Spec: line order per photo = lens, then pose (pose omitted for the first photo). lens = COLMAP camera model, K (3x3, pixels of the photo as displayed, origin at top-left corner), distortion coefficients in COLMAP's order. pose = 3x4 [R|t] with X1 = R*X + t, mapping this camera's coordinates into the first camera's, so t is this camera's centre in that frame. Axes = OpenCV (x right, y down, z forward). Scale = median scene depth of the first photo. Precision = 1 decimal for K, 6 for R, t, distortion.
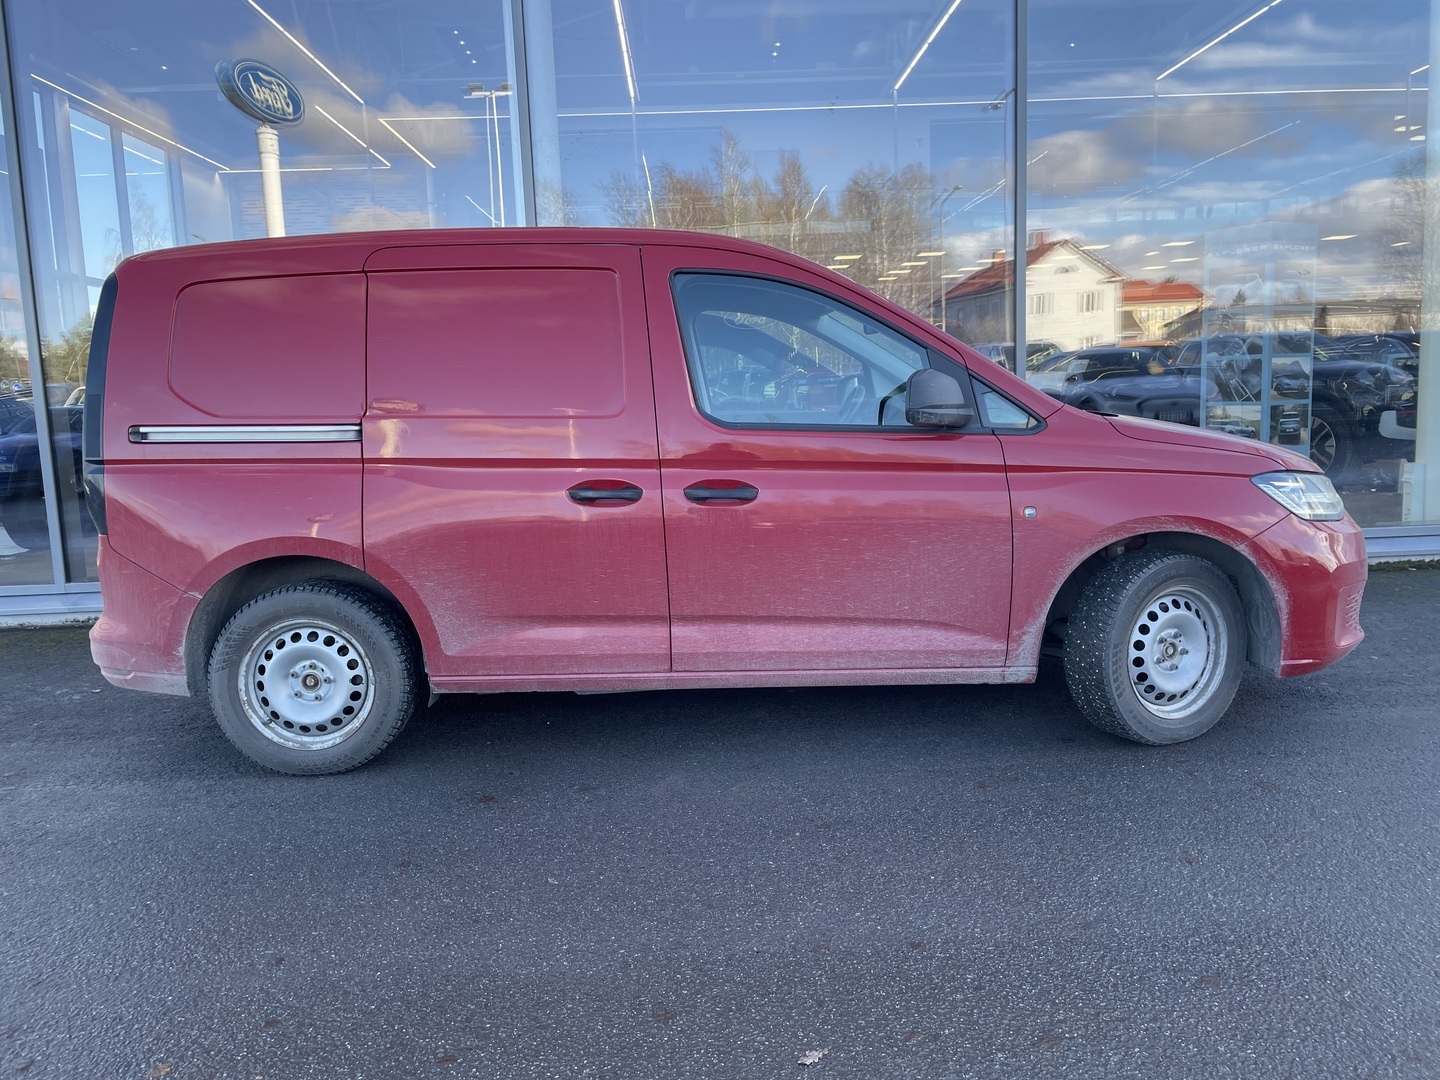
lens RADIAL K [[1081.8, 0, 720.9], [0, 1081.8, 520.0], [0, 0, 1]] dist [0.087420, -0.125847]
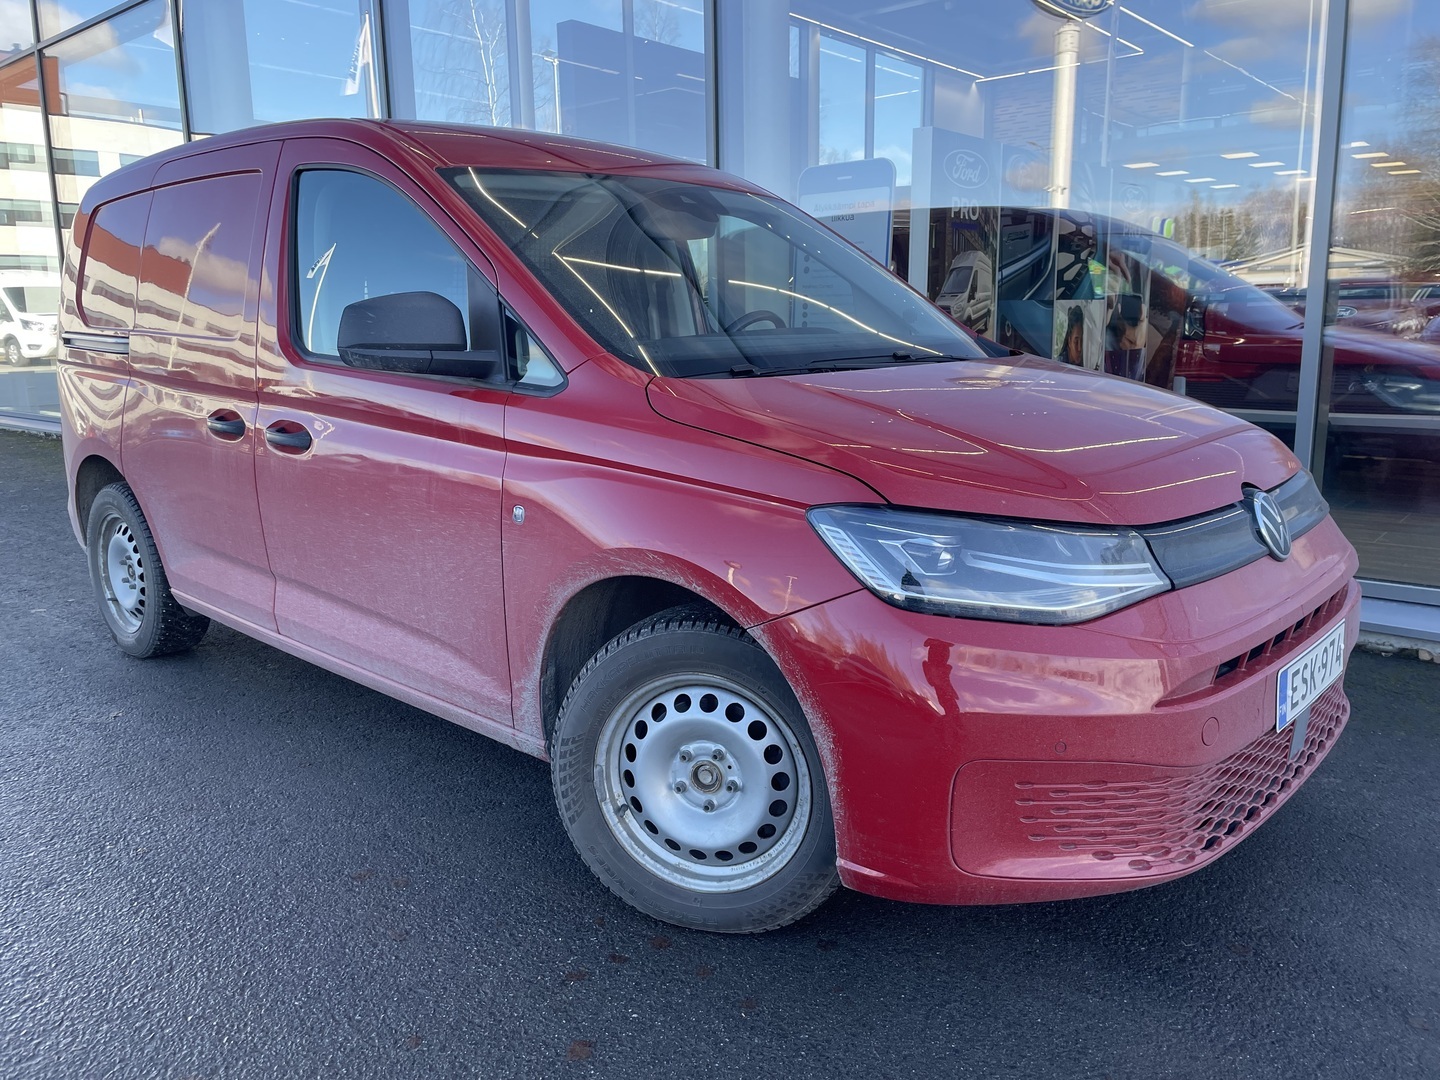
lens RADIAL K [[1081.8, 0, 720.9], [0, 1081.8, 520.0], [0, 0, 1]] dist [0.087420, -0.125847]
pose [[0.729879, 0.145489, -0.667914, 0.807249], [-0.088872, 0.988992, 0.118312, -0.091736], [0.677775, -0.026995, 0.734774, 0.586447]]
